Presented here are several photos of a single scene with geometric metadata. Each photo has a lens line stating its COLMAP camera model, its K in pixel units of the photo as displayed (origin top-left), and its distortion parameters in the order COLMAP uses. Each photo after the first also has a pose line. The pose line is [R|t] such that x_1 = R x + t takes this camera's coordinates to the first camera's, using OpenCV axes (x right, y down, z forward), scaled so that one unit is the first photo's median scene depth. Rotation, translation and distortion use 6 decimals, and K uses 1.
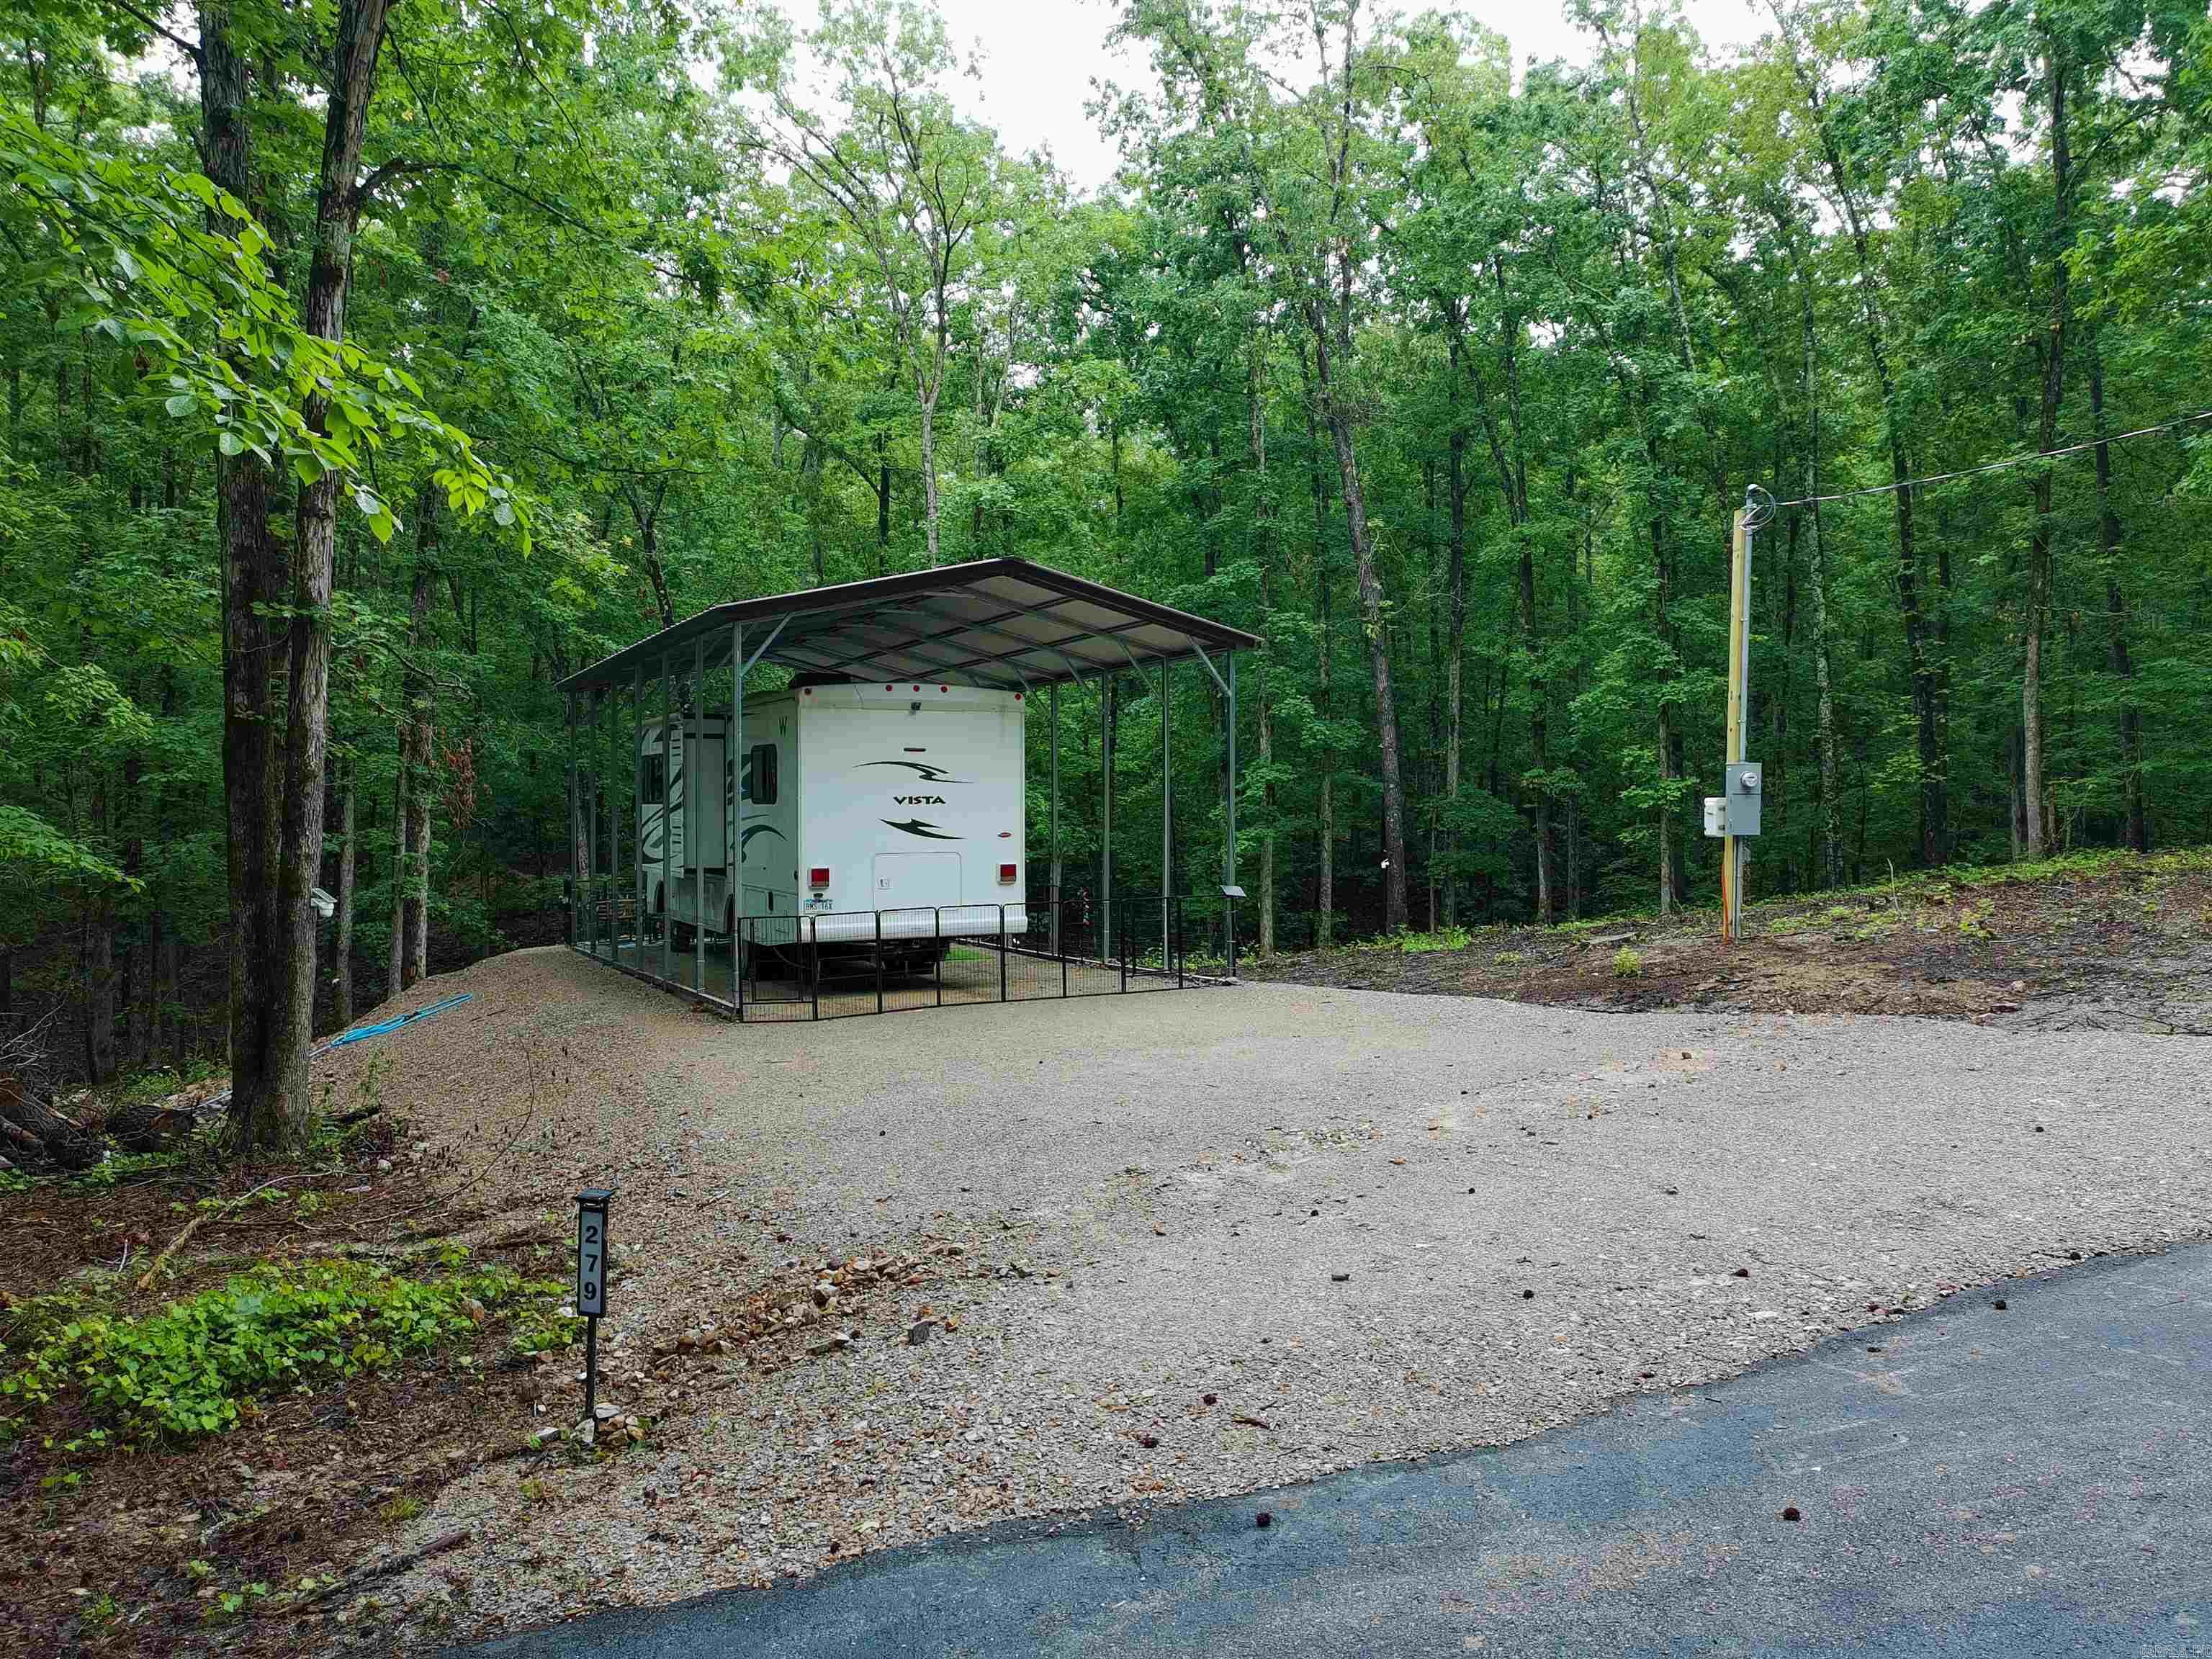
lens RADIAL K [[1640.0, 0, 1101.2], [0, 1640.0, 840.3], [0, 0, 1]] dist [0.047750, -0.039649]
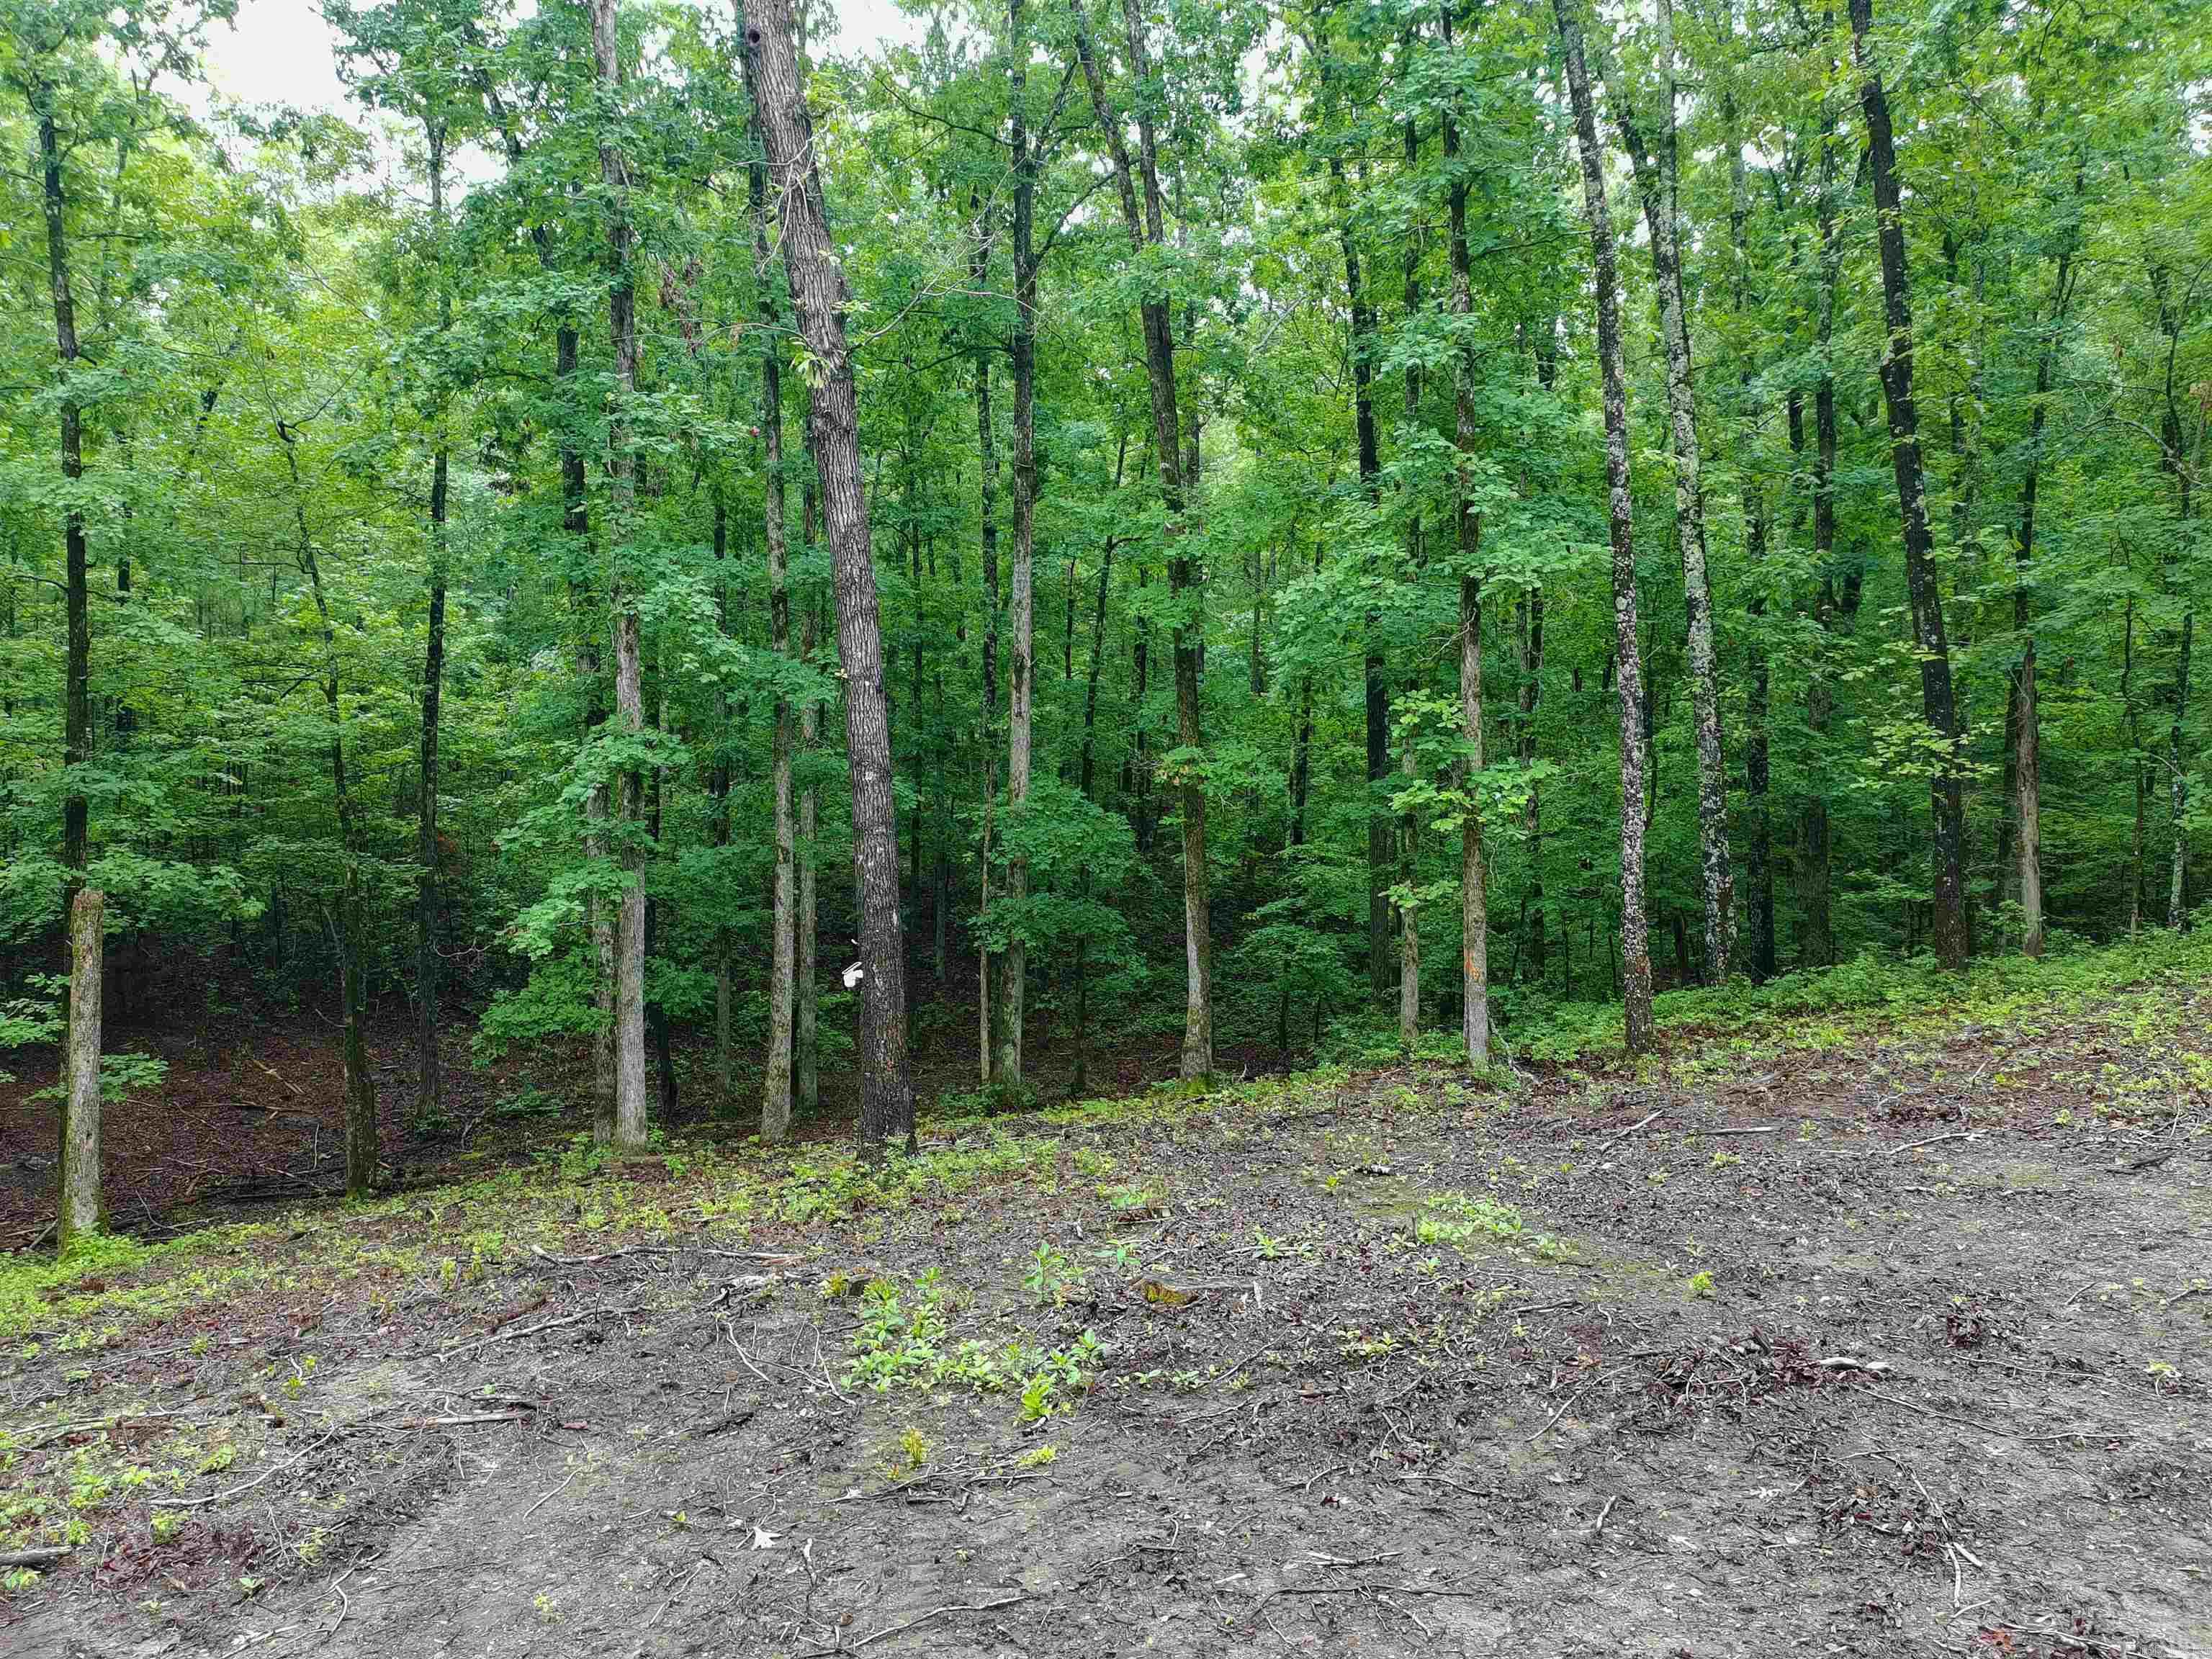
lens RADIAL K [[1640.0, 0, 1093.4], [0, 1640.0, 828.7], [0, 0, 1]] dist [0.047750, -0.039649]
pose [[0.967085, -0.001120, 0.254450, 0.124744], [0.002952, 0.999972, -0.006820, -0.017326], [-0.254435, 0.007346, 0.967062, 0.589776]]
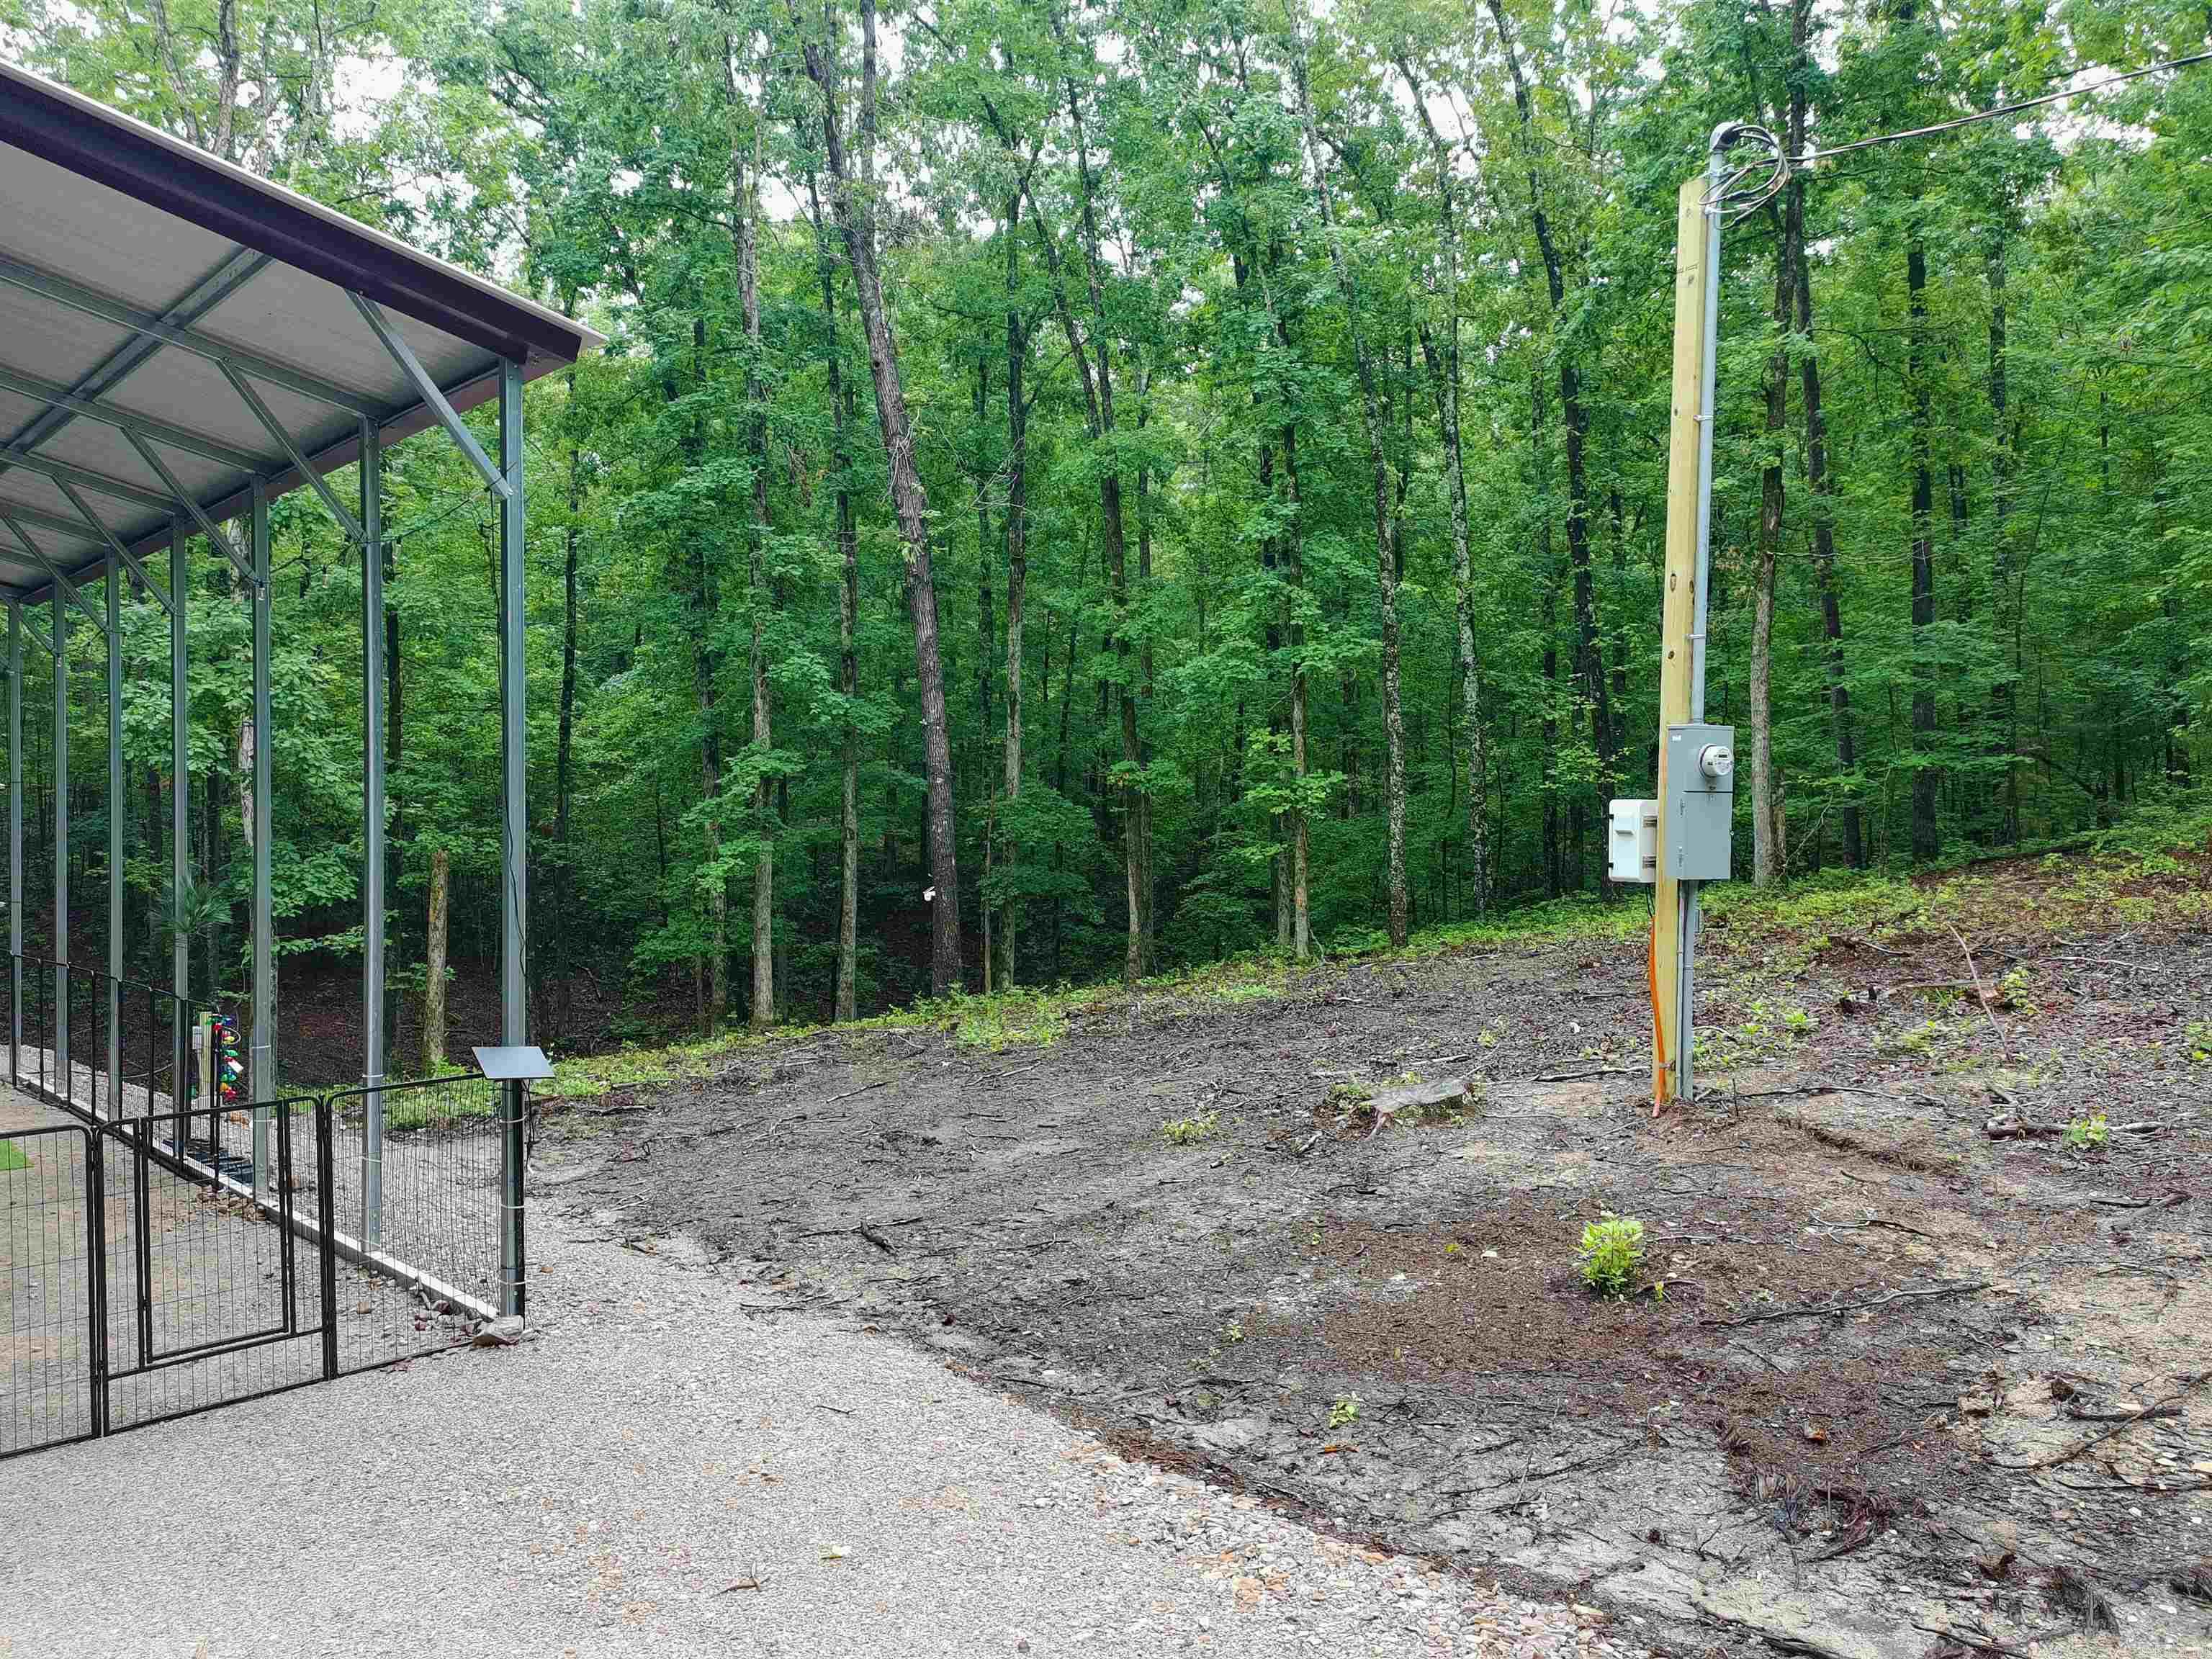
lens RADIAL K [[1640.0, 0, 1106.2], [0, 1640.0, 831.1], [0, 0, 1]] dist [0.047750, -0.039649]
pose [[0.960241, -0.000409, 0.279170, 0.050824], [0.002201, 0.999979, -0.006107, -0.007524], [-0.279162, 0.006479, 0.960222, 0.313714]]
